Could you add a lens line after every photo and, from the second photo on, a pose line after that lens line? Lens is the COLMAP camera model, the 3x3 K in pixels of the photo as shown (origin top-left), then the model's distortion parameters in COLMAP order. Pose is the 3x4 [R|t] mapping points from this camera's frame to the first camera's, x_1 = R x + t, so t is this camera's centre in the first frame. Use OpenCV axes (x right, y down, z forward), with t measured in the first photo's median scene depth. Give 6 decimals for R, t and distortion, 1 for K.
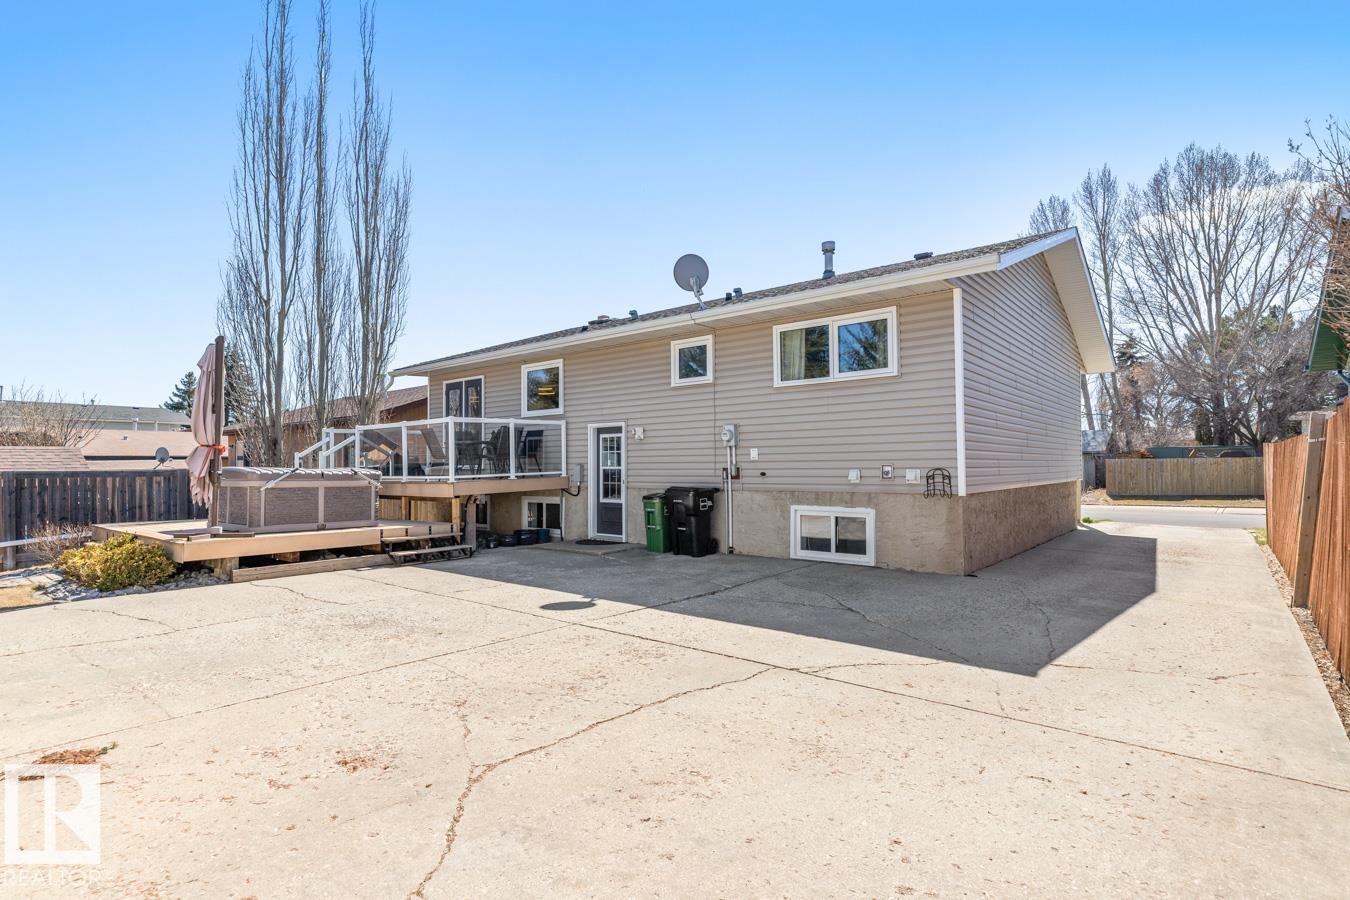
lens RADIAL K [[665.7, 0, 675.0], [0, 665.7, 450.0], [0, 0, 1]] dist [0.001335, 0.000182]
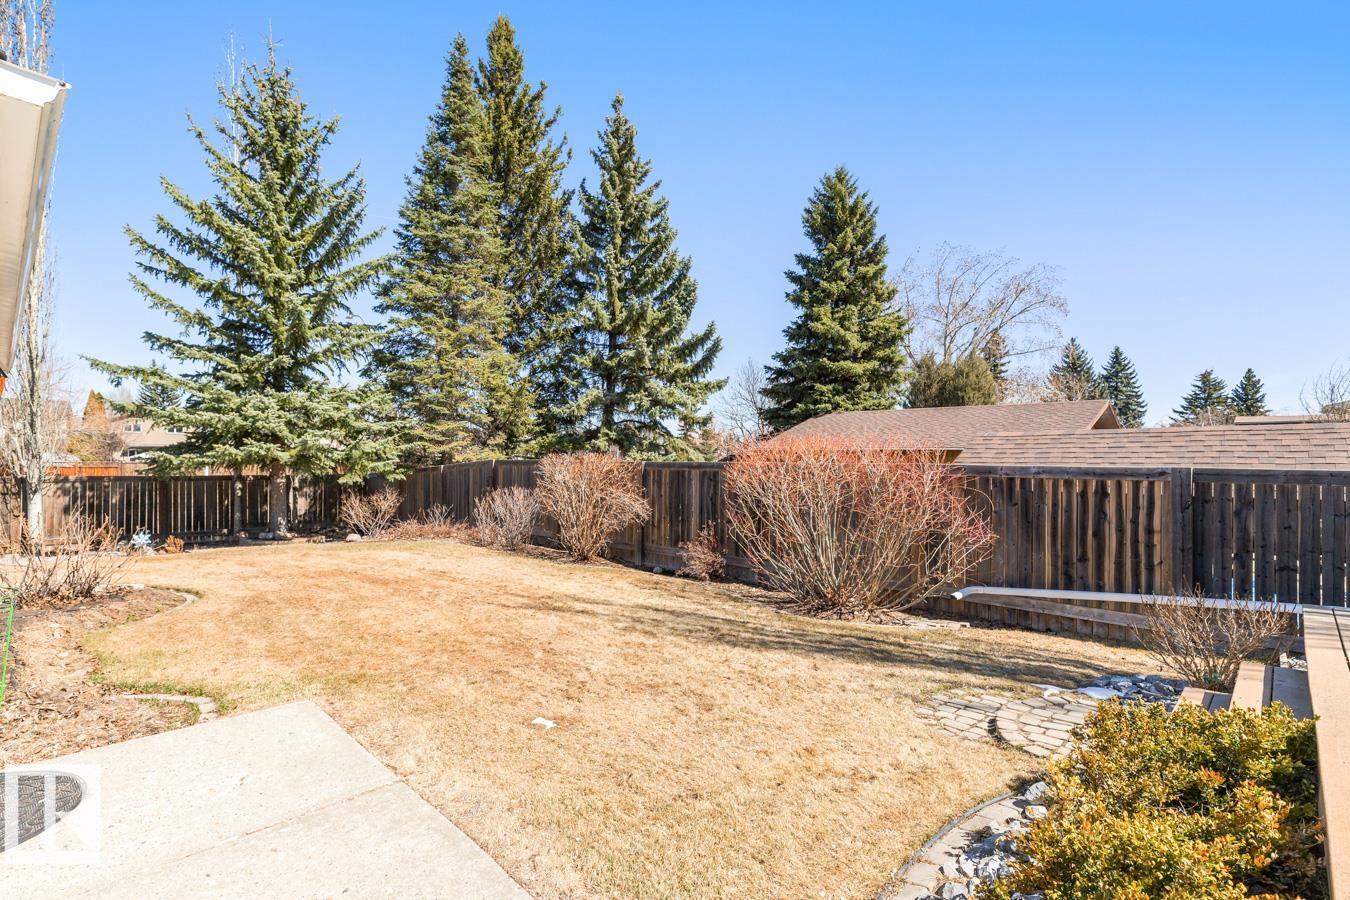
lens RADIAL K [[653.2, 0, 675.0], [0, 653.2, 450.0], [0, 0, 1]] dist [0.011972, 0.000056]
pose [[-0.093079, -0.009118, -0.995617, -0.446850], [0.014918, 0.999833, -0.010552, 0.017543], [0.995547, -0.015835, -0.092927, 0.675319]]
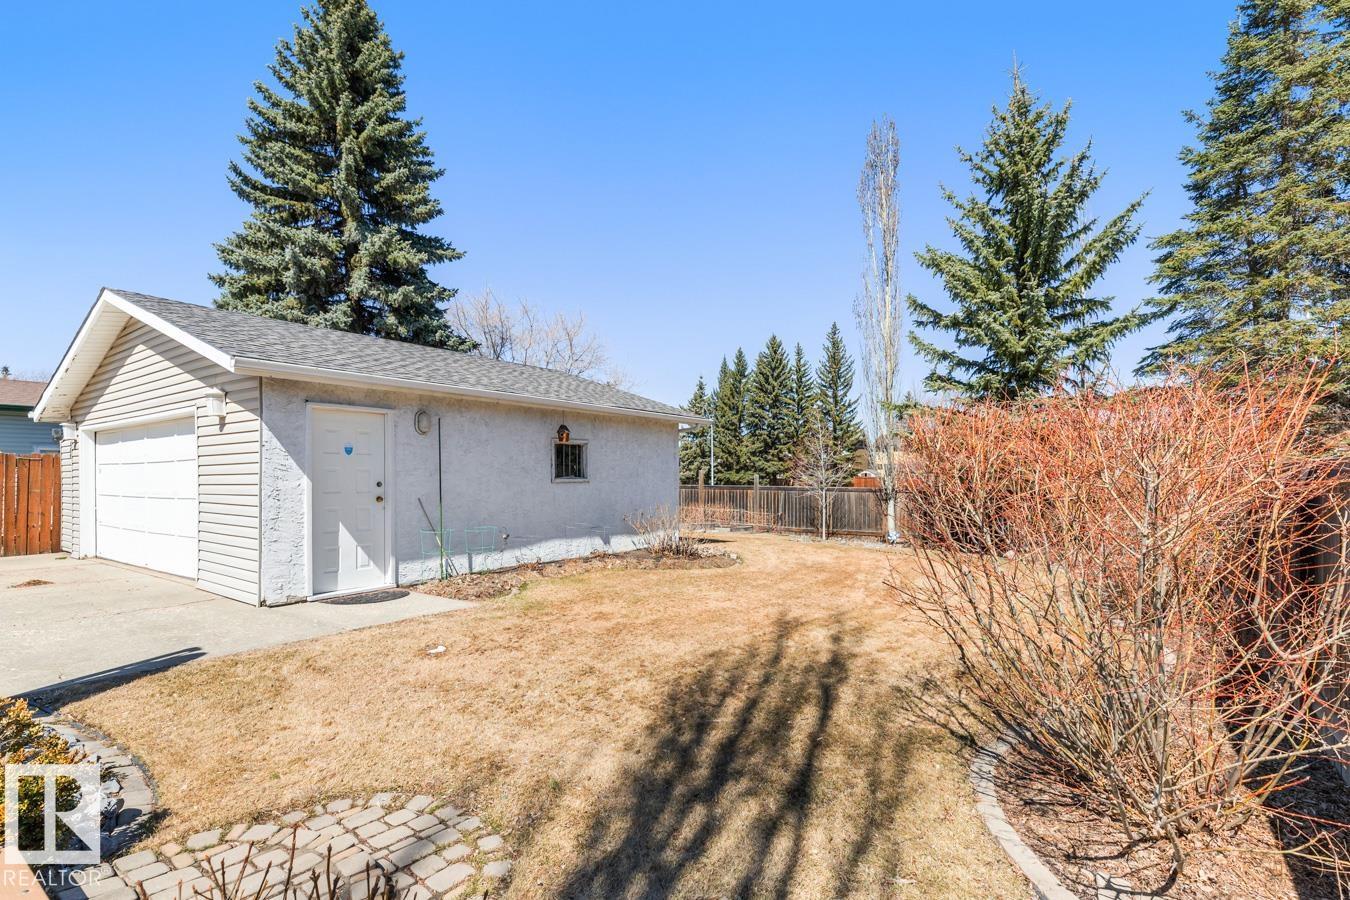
lens RADIAL K [[634.9, 0, 675.7], [0, 634.9, 471.3], [0, 0, 1]] dist [0.008276, -0.000439]
pose [[-0.998886, 0.012989, -0.045361, -0.939518], [0.014402, 0.999417, -0.030948, 0.038517], [0.044933, -0.031567, -0.998491, 1.058649]]
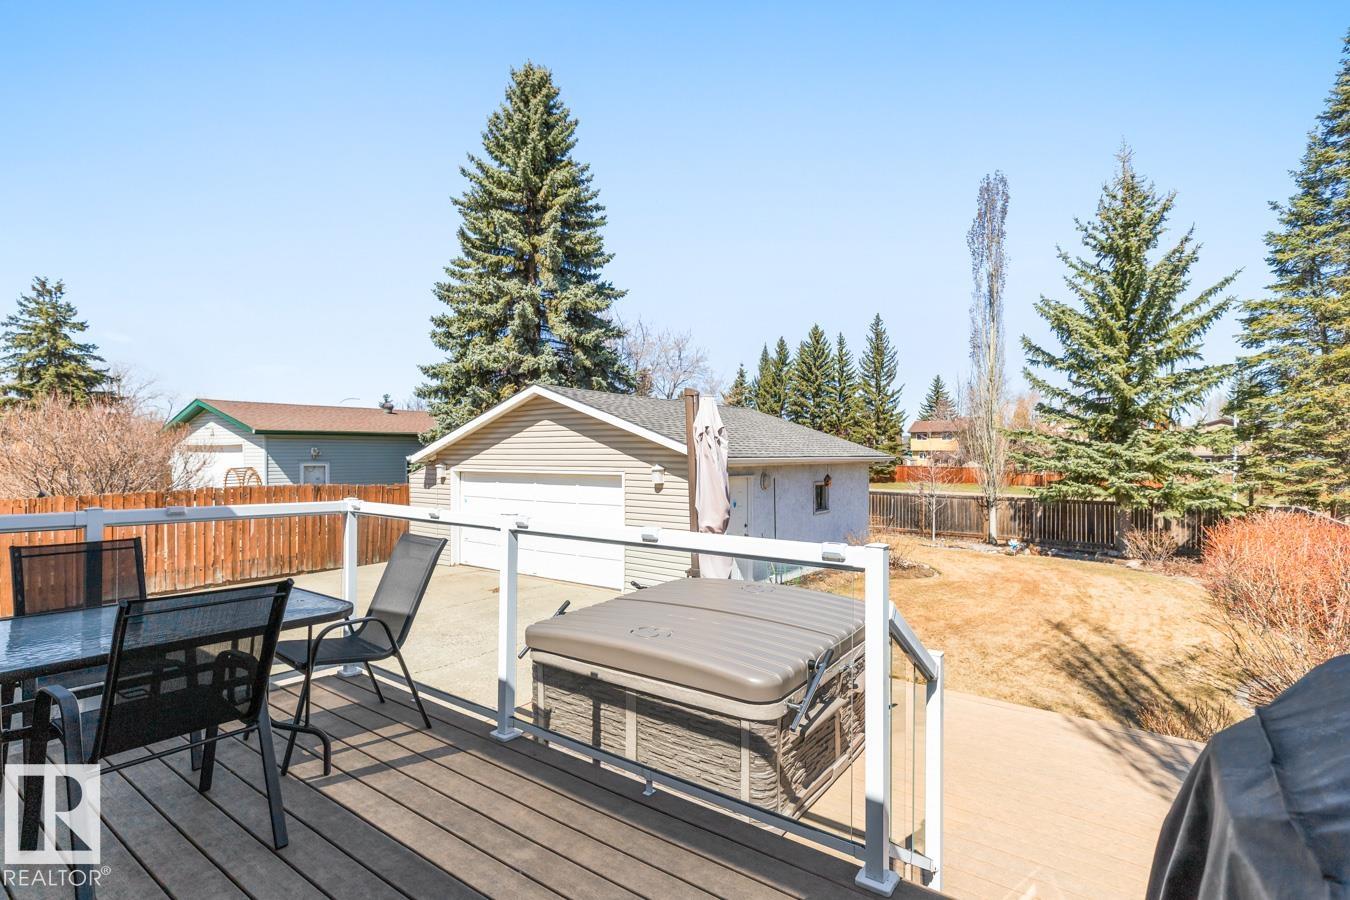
lens RADIAL K [[659.1, 0, 663.5], [0, 659.1, 457.0], [0, 0, 1]] dist [-0.000012, -0.000126]
pose [[-0.999458, 0.008170, -0.031884, -0.482137], [0.008622, 0.999864, -0.014067, -0.070690], [0.031764, -0.014334, -0.999393, 1.407373]]
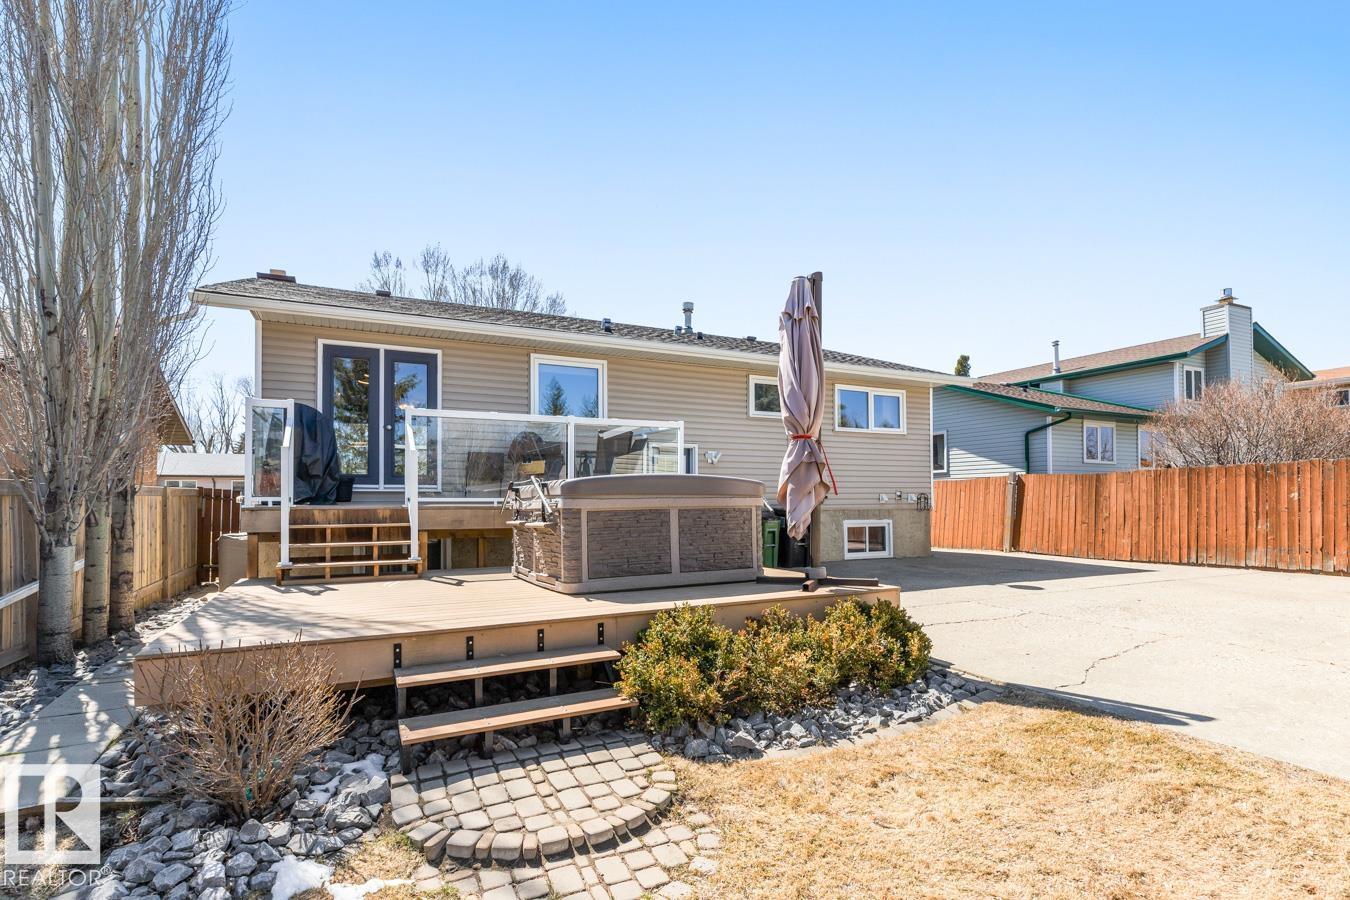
lens RADIAL K [[646.9, 0, 674.1], [0, 646.9, 489.9], [0, 0, 1]] dist [0.000021, 0.000147]
pose [[0.414021, 0.017455, 0.910100, -1.039312], [-0.021664, 0.999722, -0.009319, 0.037192], [-0.910010, -0.015859, 0.414284, 0.696132]]
